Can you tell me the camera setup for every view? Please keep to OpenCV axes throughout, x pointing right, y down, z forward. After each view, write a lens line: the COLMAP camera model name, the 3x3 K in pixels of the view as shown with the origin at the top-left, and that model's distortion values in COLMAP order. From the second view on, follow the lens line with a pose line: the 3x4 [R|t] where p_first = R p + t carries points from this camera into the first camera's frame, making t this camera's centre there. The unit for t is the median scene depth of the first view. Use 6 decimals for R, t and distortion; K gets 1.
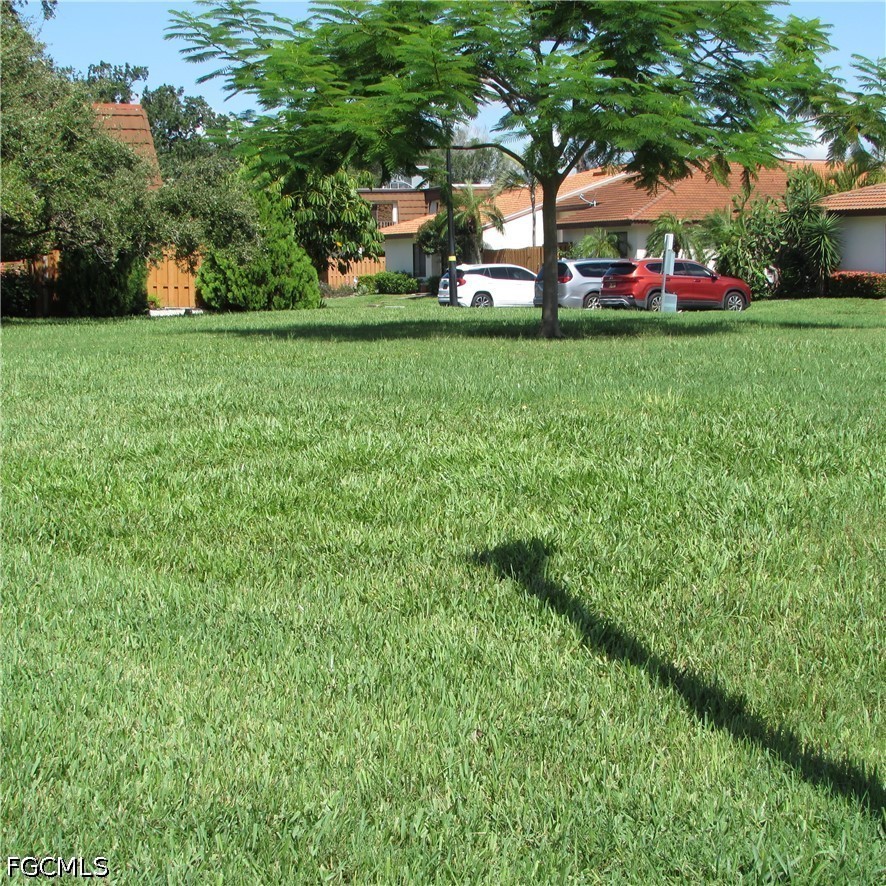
lens RADIAL K [[1806.5, 0, 441.5], [0, 1806.5, 448.1], [0, 0, 1]] dist [-0.099240, 0.000000]
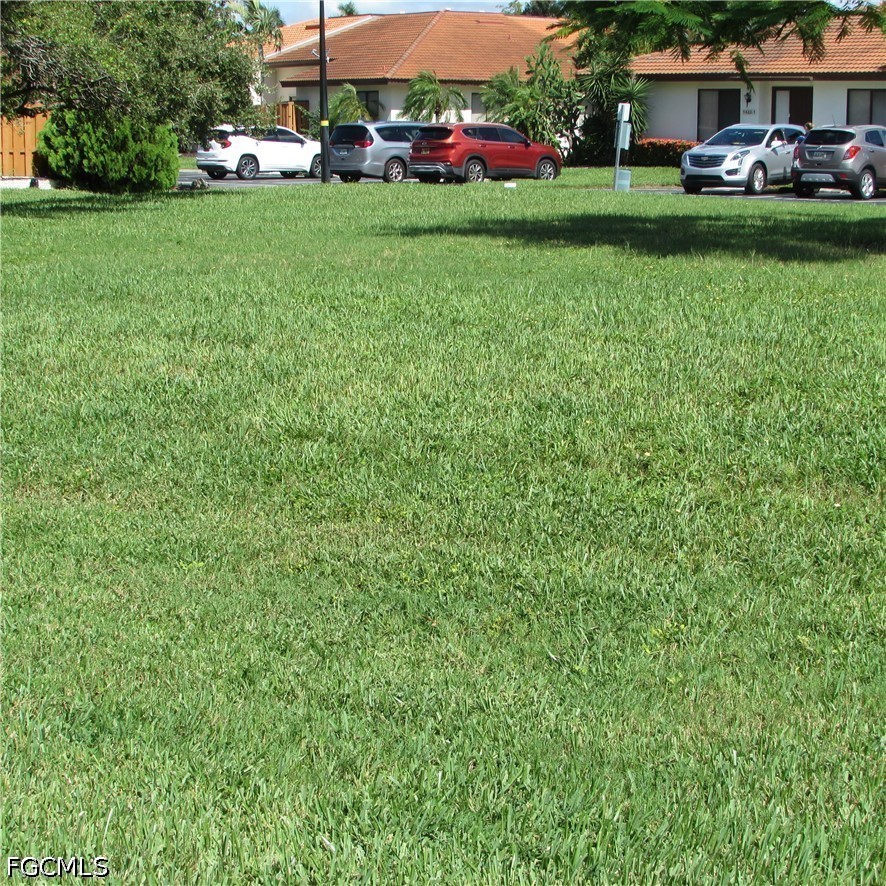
lens RADIAL K [[1806.5, 0, 444.0], [0, 1806.5, 440.8], [0, 0, 1]] dist [-0.099240, 0.000000]
pose [[0.966262, -0.029329, 0.255887, -0.176001], [0.009492, 0.996875, 0.078418, -0.018187], [-0.257387, -0.073343, 0.963521, 0.118746]]
